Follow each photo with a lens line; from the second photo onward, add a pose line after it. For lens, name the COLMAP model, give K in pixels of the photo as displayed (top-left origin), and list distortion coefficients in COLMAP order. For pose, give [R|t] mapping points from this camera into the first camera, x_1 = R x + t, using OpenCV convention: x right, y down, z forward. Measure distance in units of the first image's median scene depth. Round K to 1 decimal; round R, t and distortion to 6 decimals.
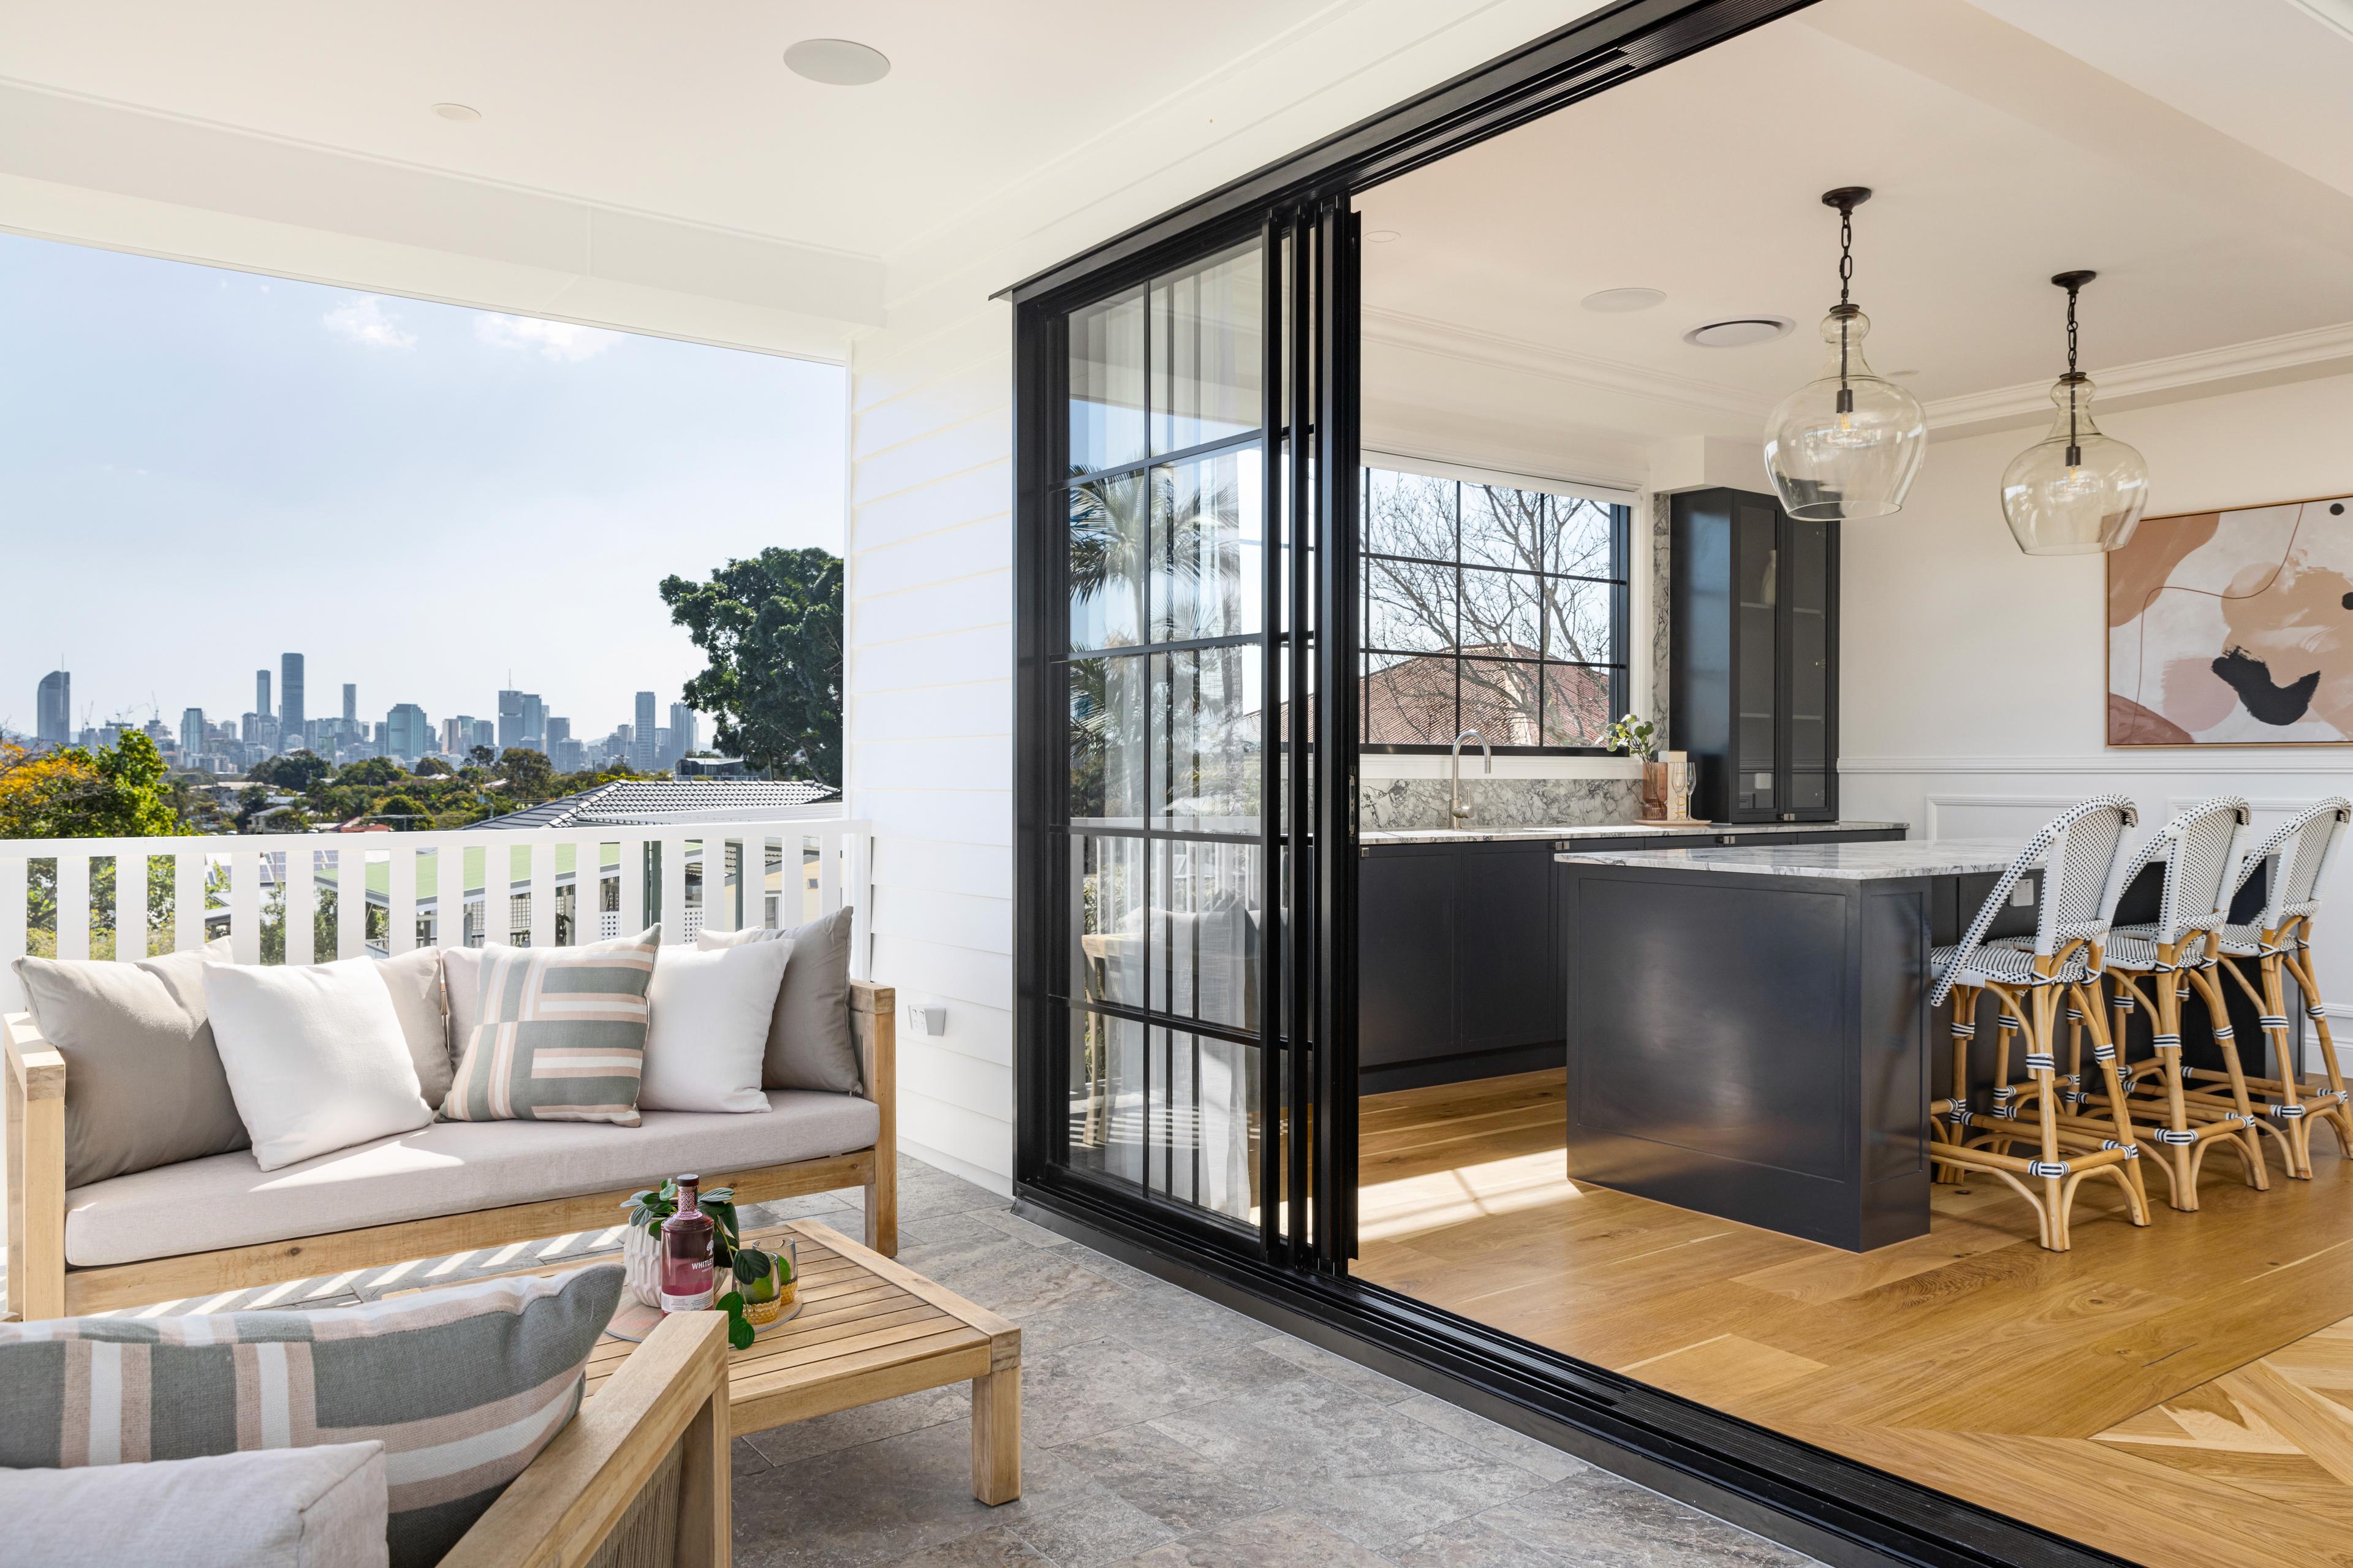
lens RADIAL K [[1651.2, 0, 1170.5], [0, 1651.2, 777.8], [0, 0, 1]] dist [-0.000486, -0.000295]
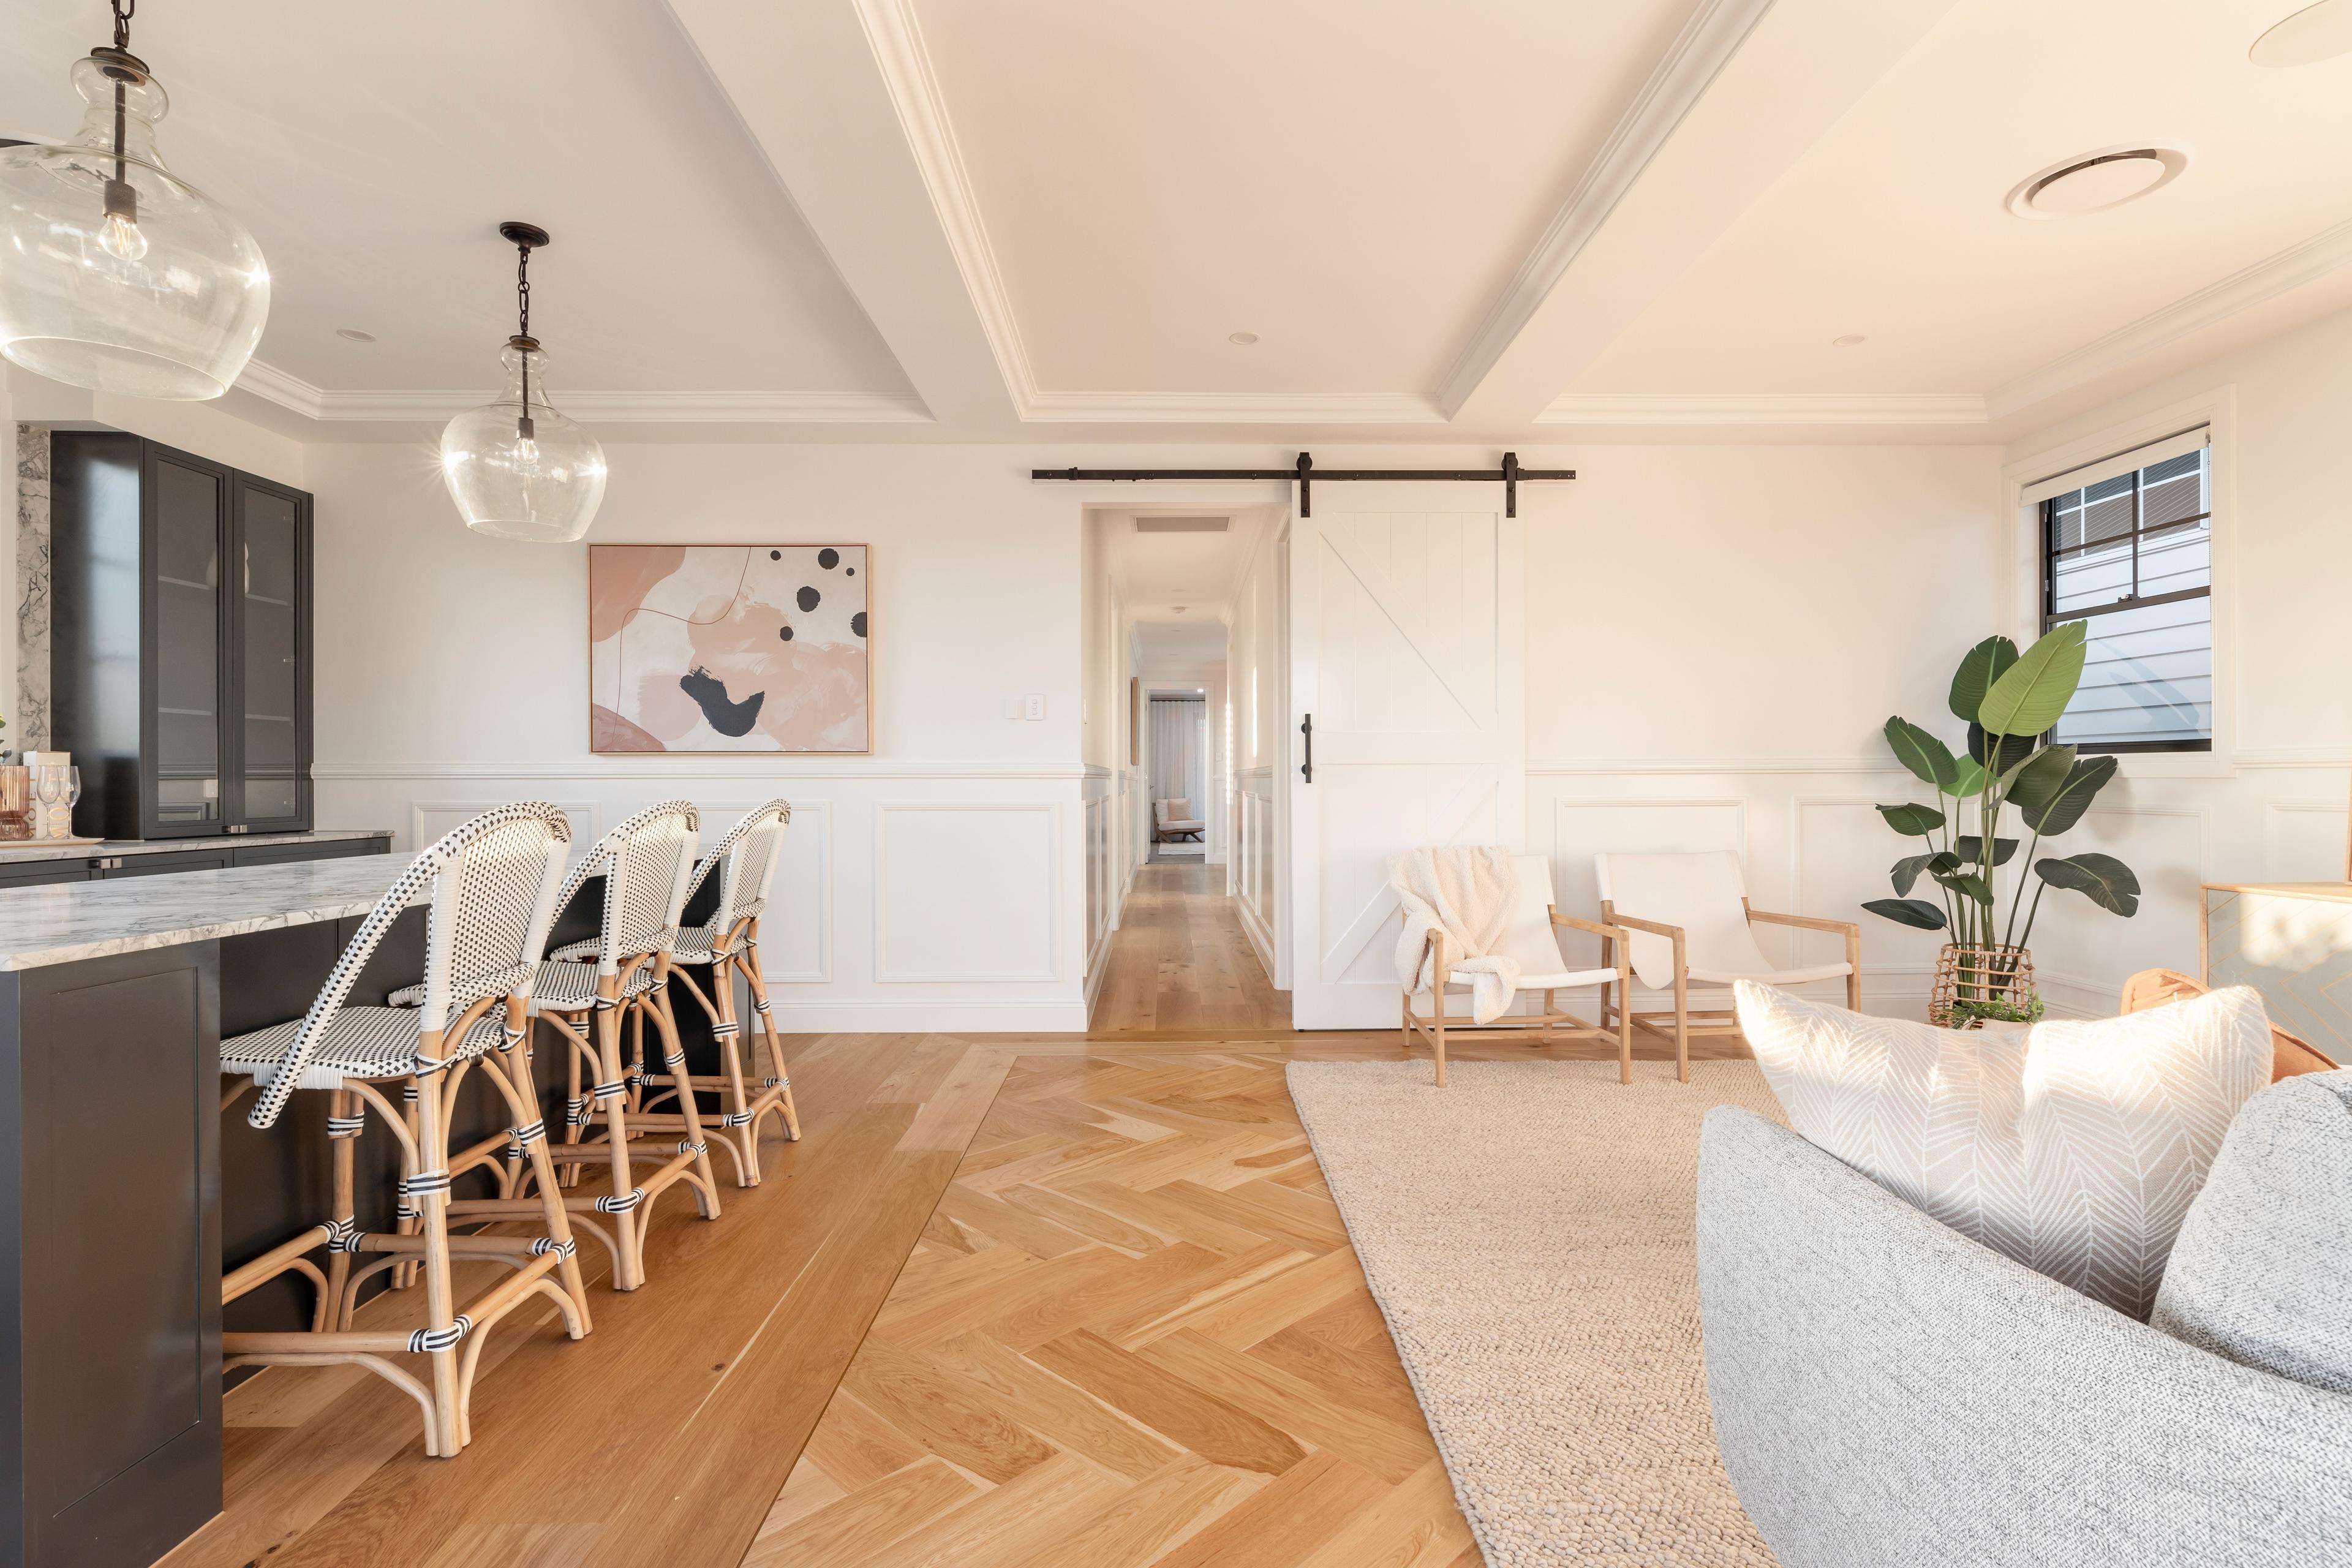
lens RADIAL K [[1103.4, 0, 1177.6], [0, 1103.4, 780.4], [0, 0, 1]] dist [-0.002078, -0.000871]
pose [[0.568200, -0.003745, 0.822882, 0.207992], [0.005964, 0.999982, 0.000433, 0.000627], [-0.822869, 0.004661, 0.568212, 0.298729]]
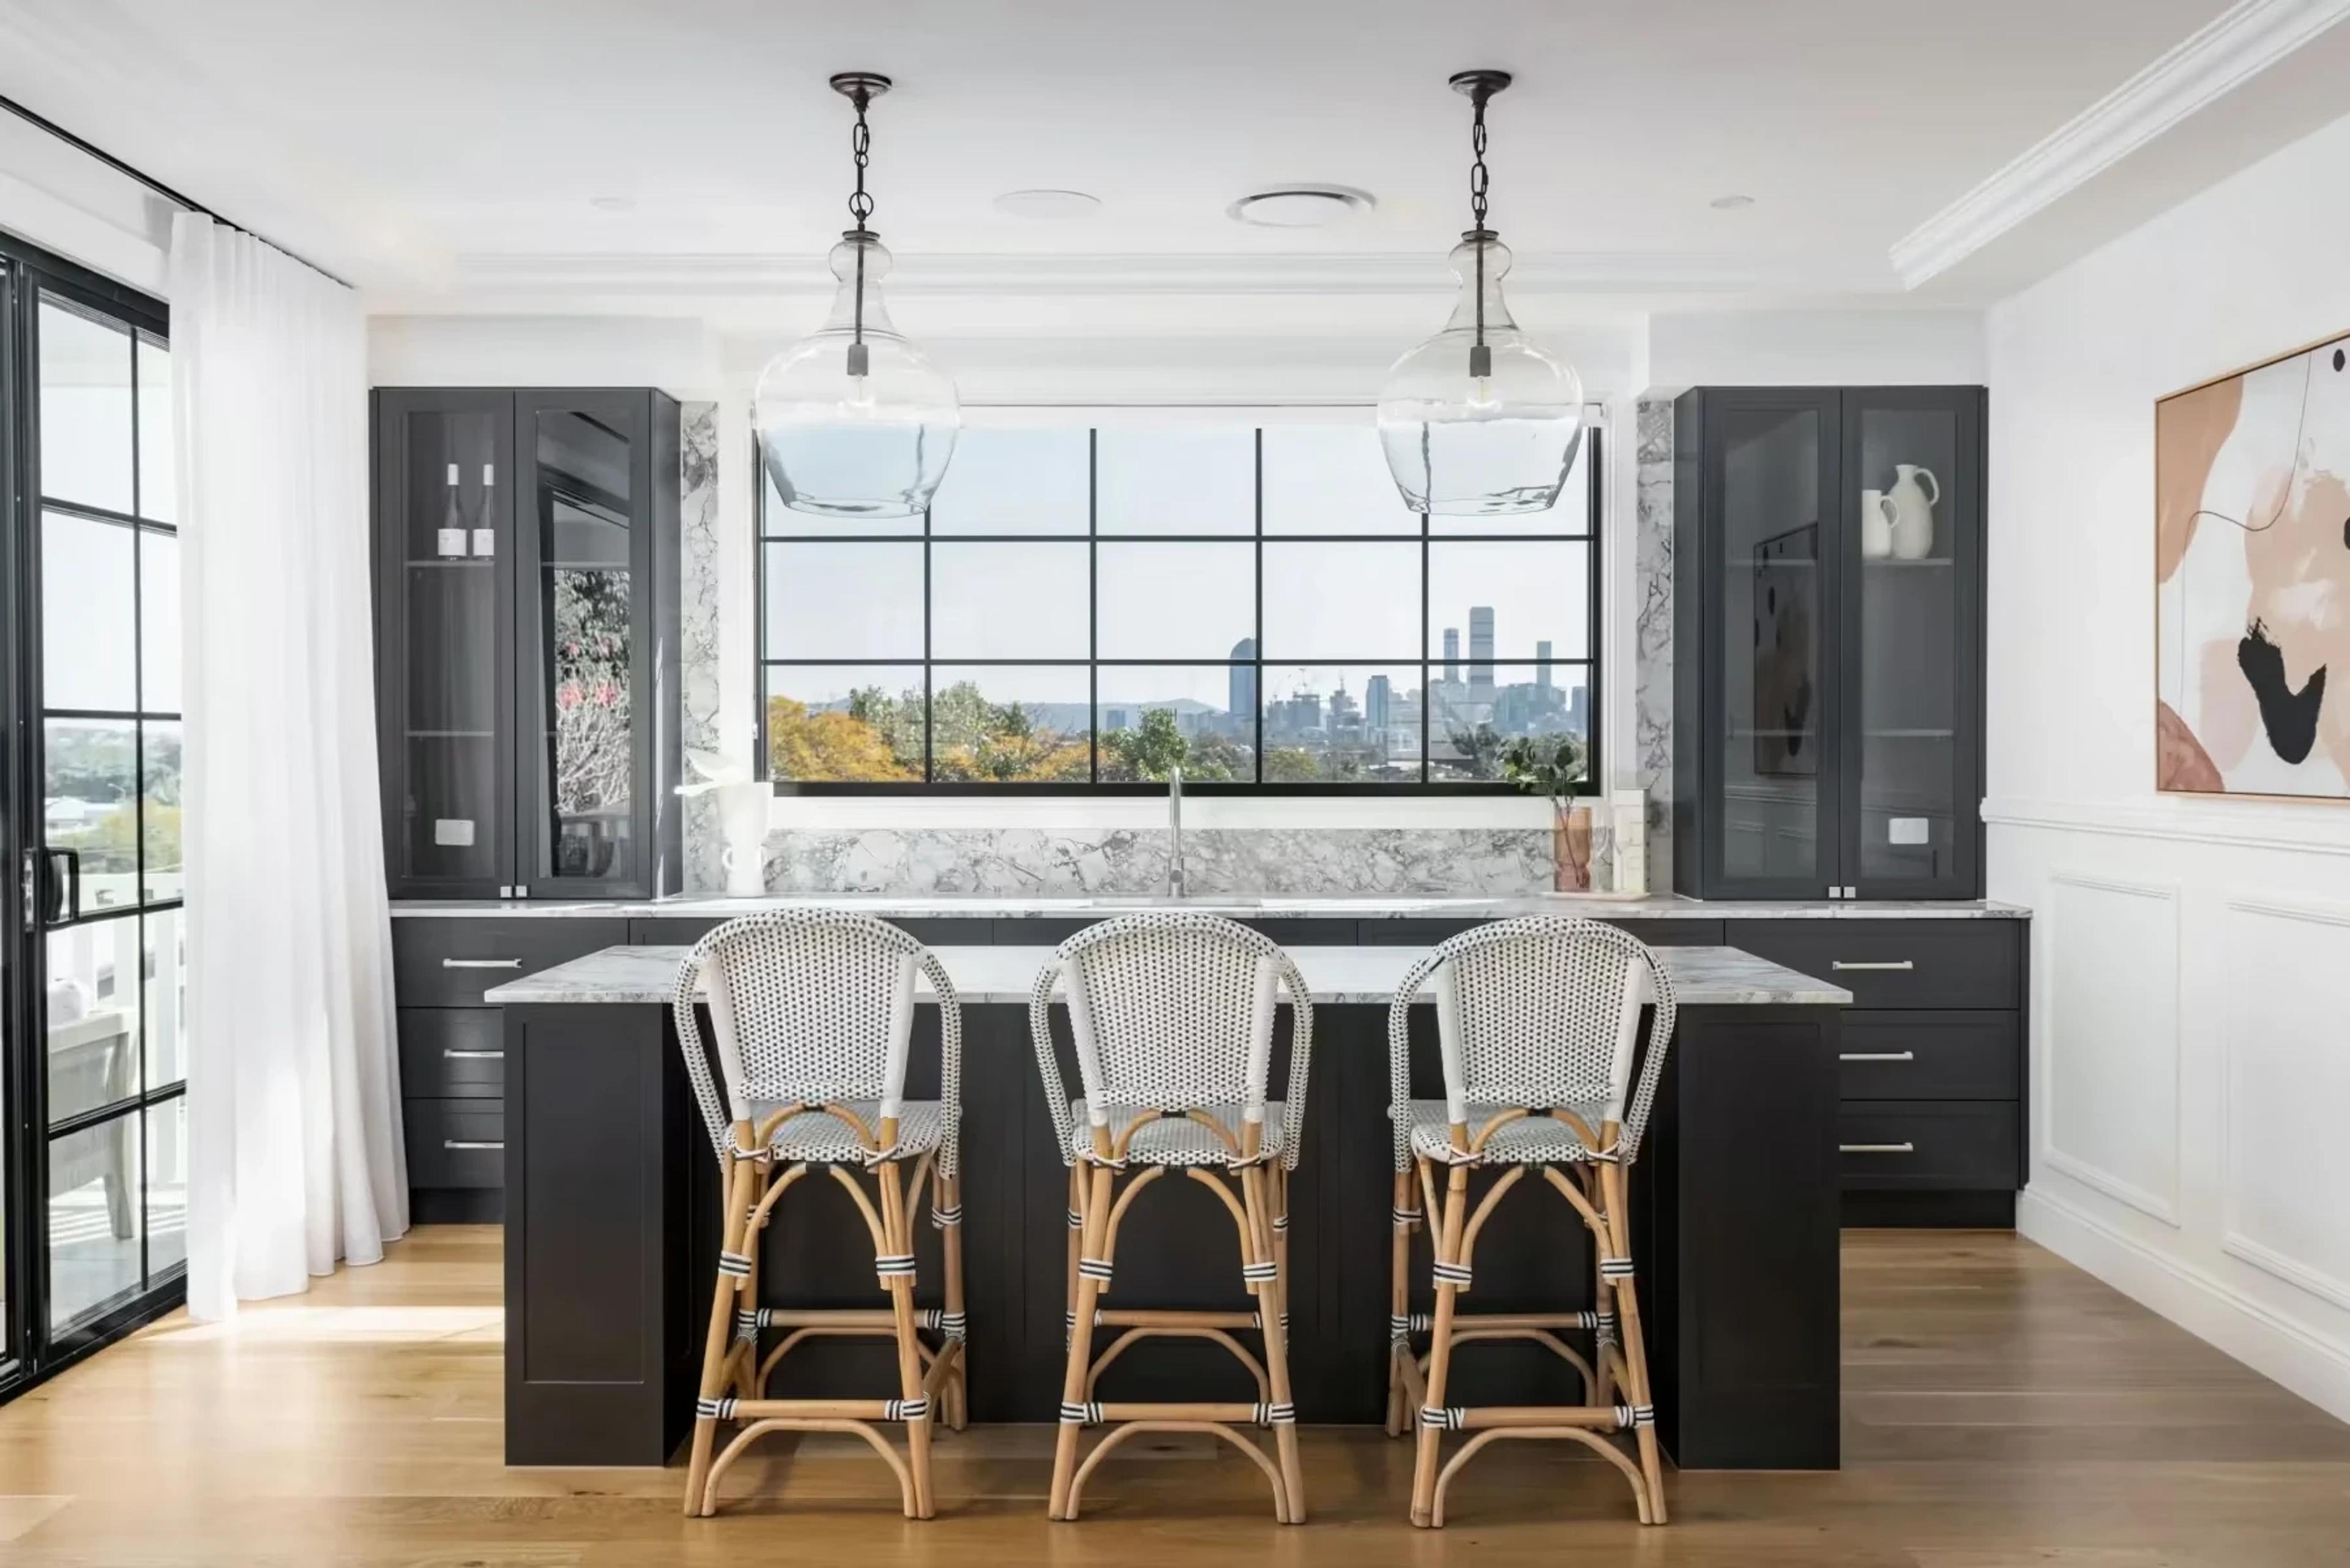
lens RADIAL K [[2208.3, 0, 1175.0], [0, 2208.3, 784.0], [0, 0, 1]] dist [-0.000177, 0.003998]
pose [[0.811501, 0.005983, -0.584321, 0.786922], [0.001496, 0.999923, 0.012315, -0.034025], [0.584349, -0.010867, 0.811430, 0.193257]]
